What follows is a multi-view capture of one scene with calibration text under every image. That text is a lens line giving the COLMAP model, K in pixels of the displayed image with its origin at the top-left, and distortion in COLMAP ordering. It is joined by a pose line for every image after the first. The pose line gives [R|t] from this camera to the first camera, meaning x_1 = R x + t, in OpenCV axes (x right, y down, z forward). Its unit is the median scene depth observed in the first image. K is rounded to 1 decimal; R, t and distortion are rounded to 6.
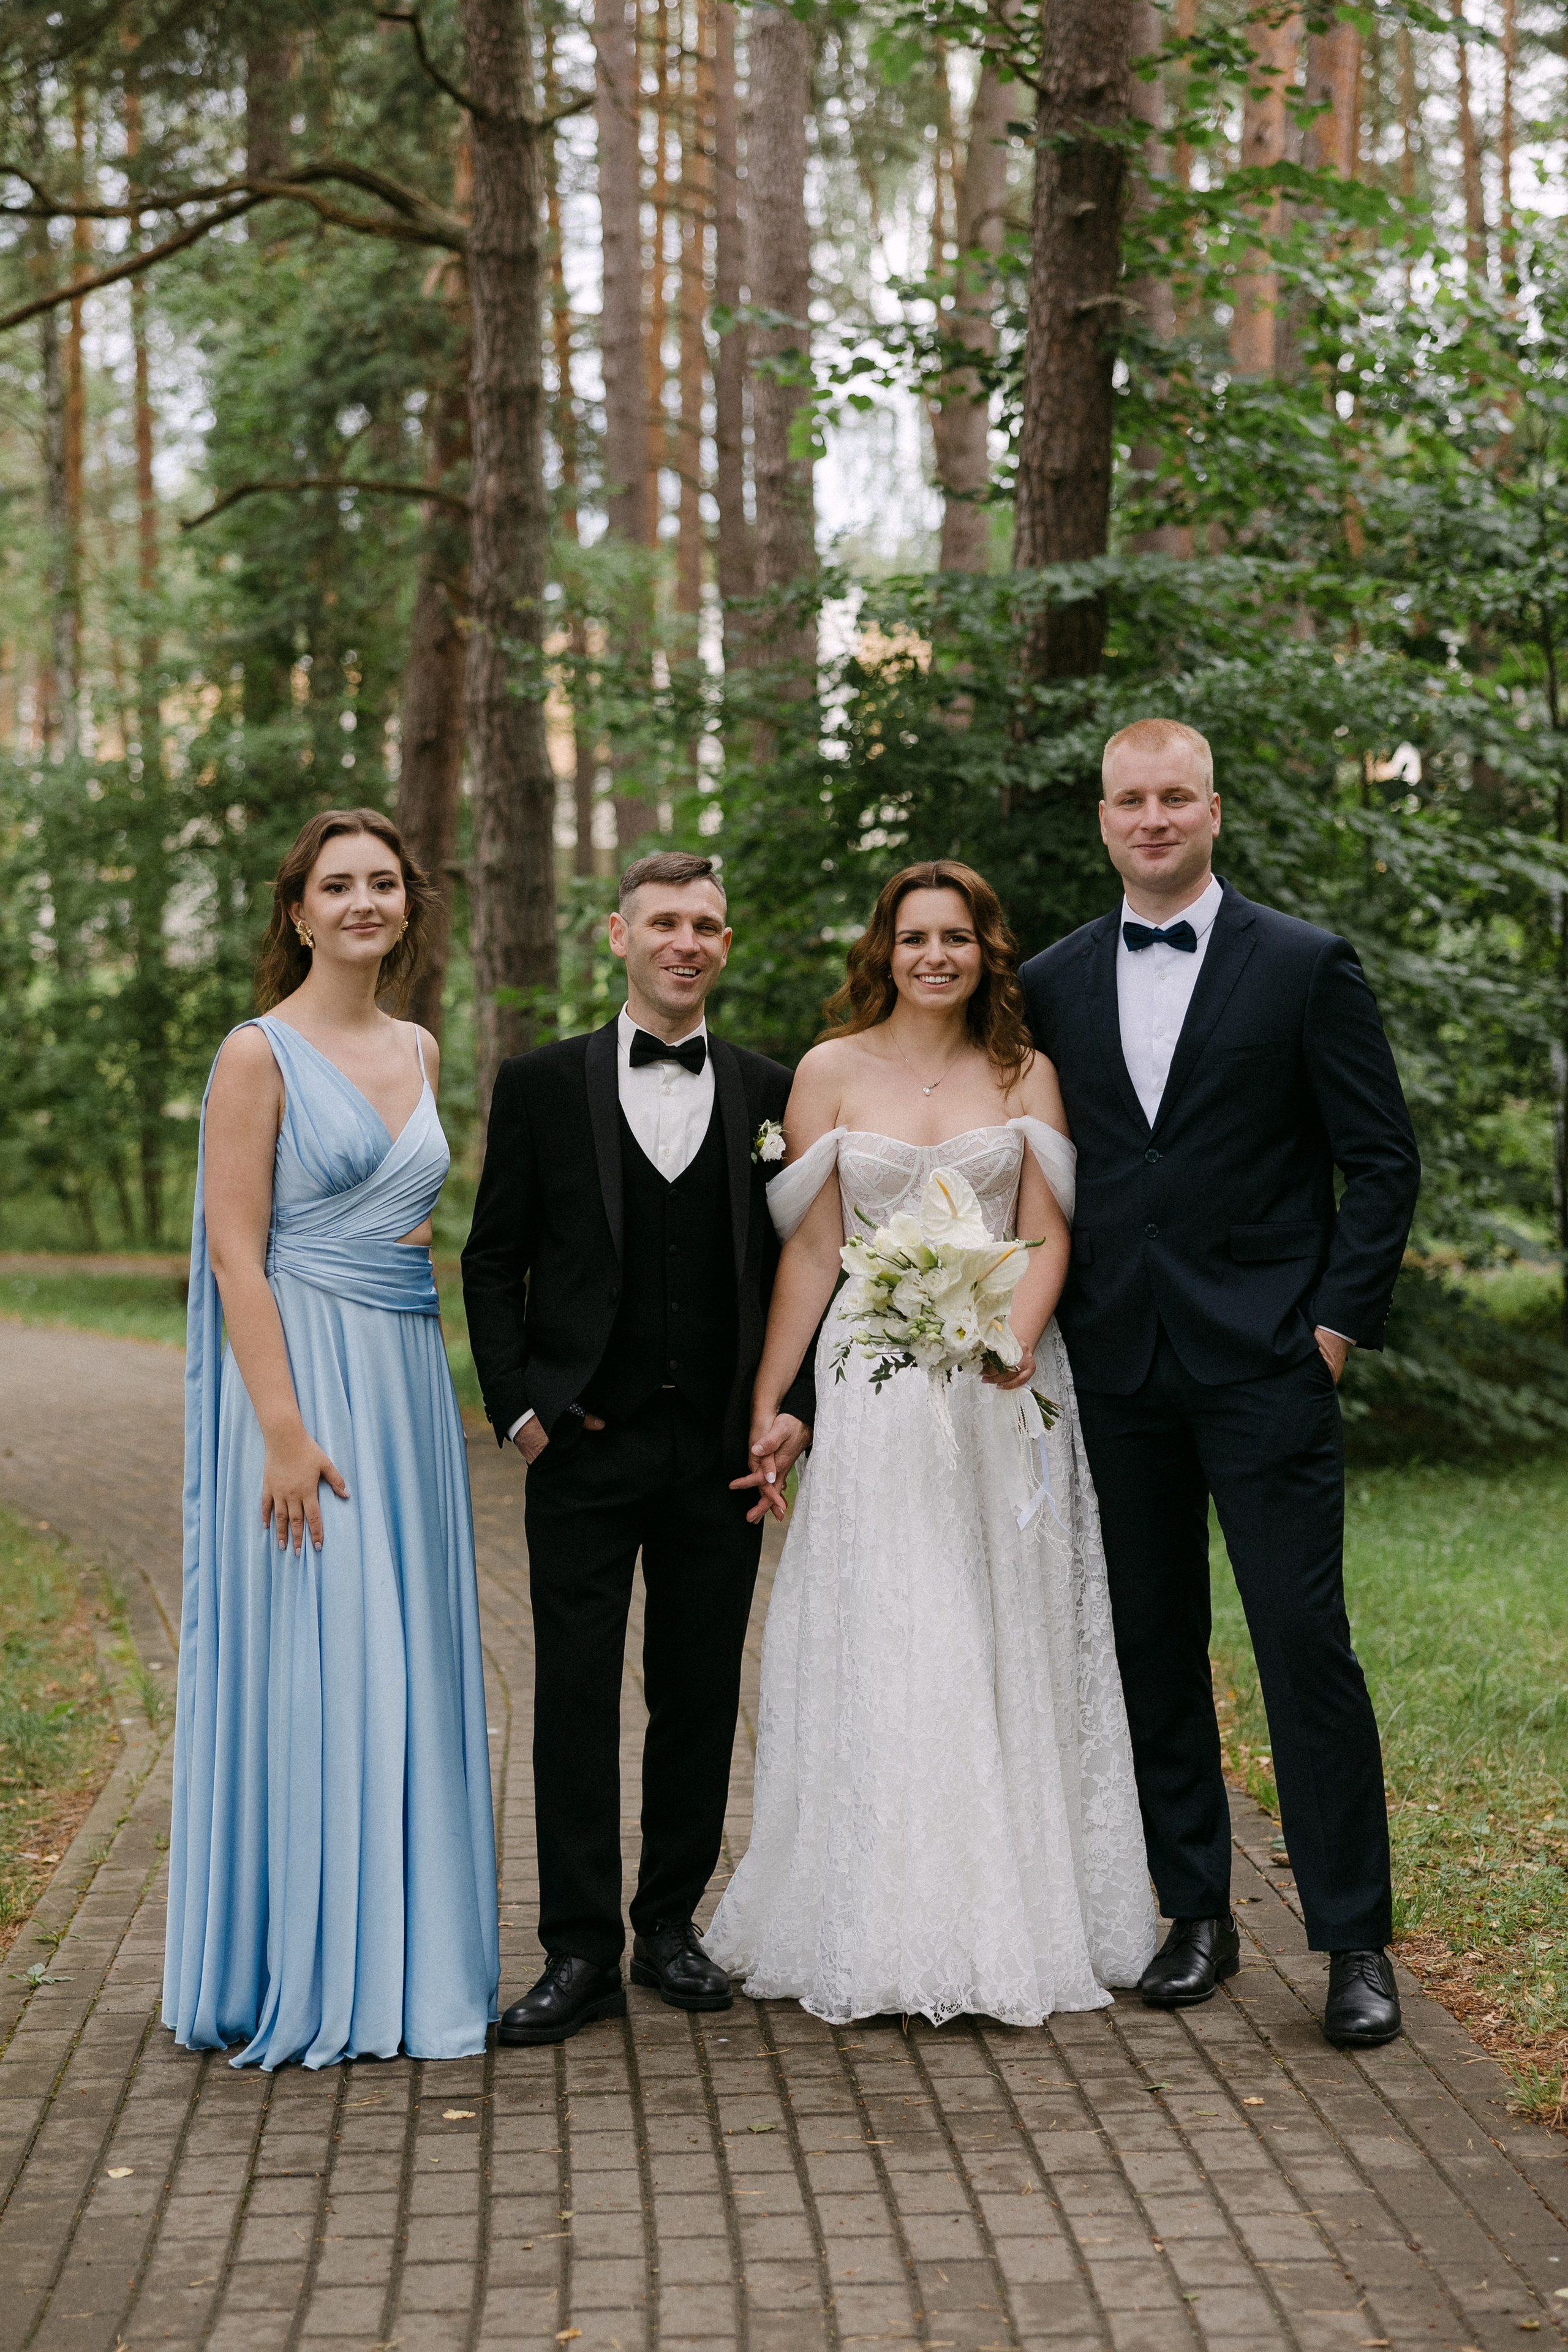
lens RADIAL K [[4095.8, 0, 784.0], [0, 4095.8, 1176.0], [0, 0, 1]] dist [0.024820, 0.033802]
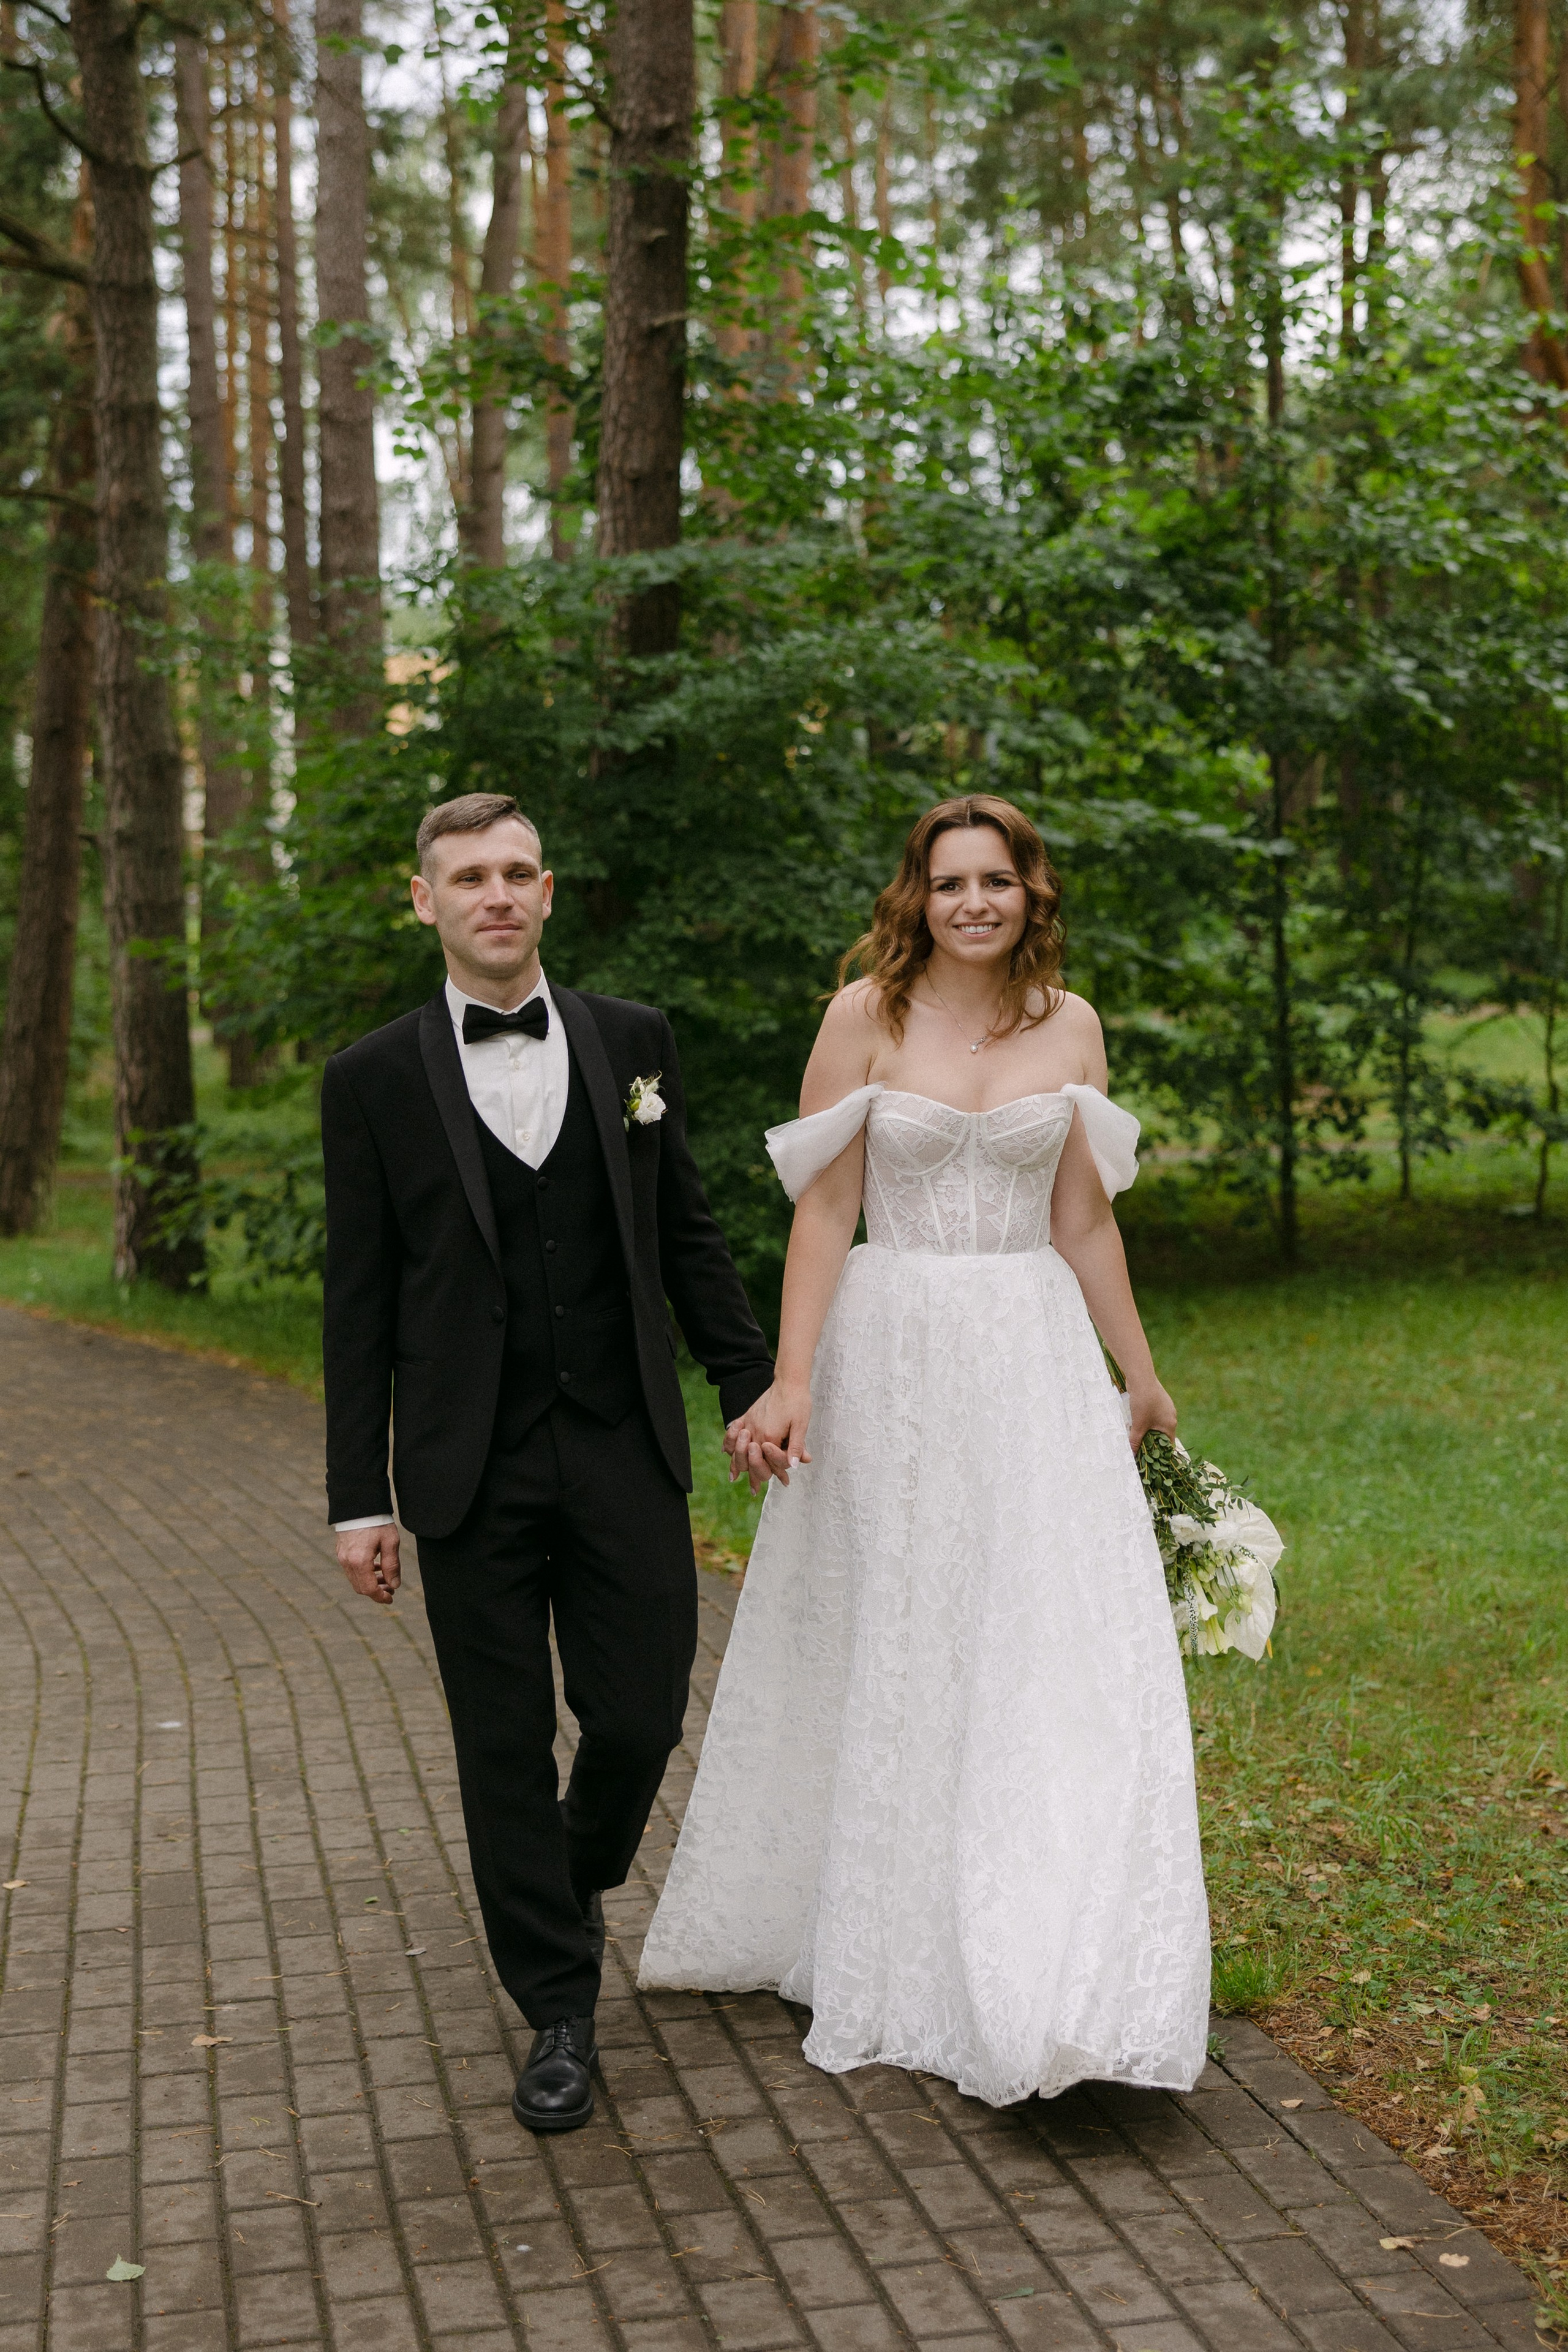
lens RADIAL K [[3266.1, 0, 781.4], [0, 3266.1, 1035.8], [0, 0, 1]] dist [0.025982, 0.063992]
pose [[0.991089, -0.018741, 0.131880, -0.014489], [0.020698, 0.999695, -0.013482, -0.005099], [-0.131587, 0.016091, 0.991174, 0.114605]]
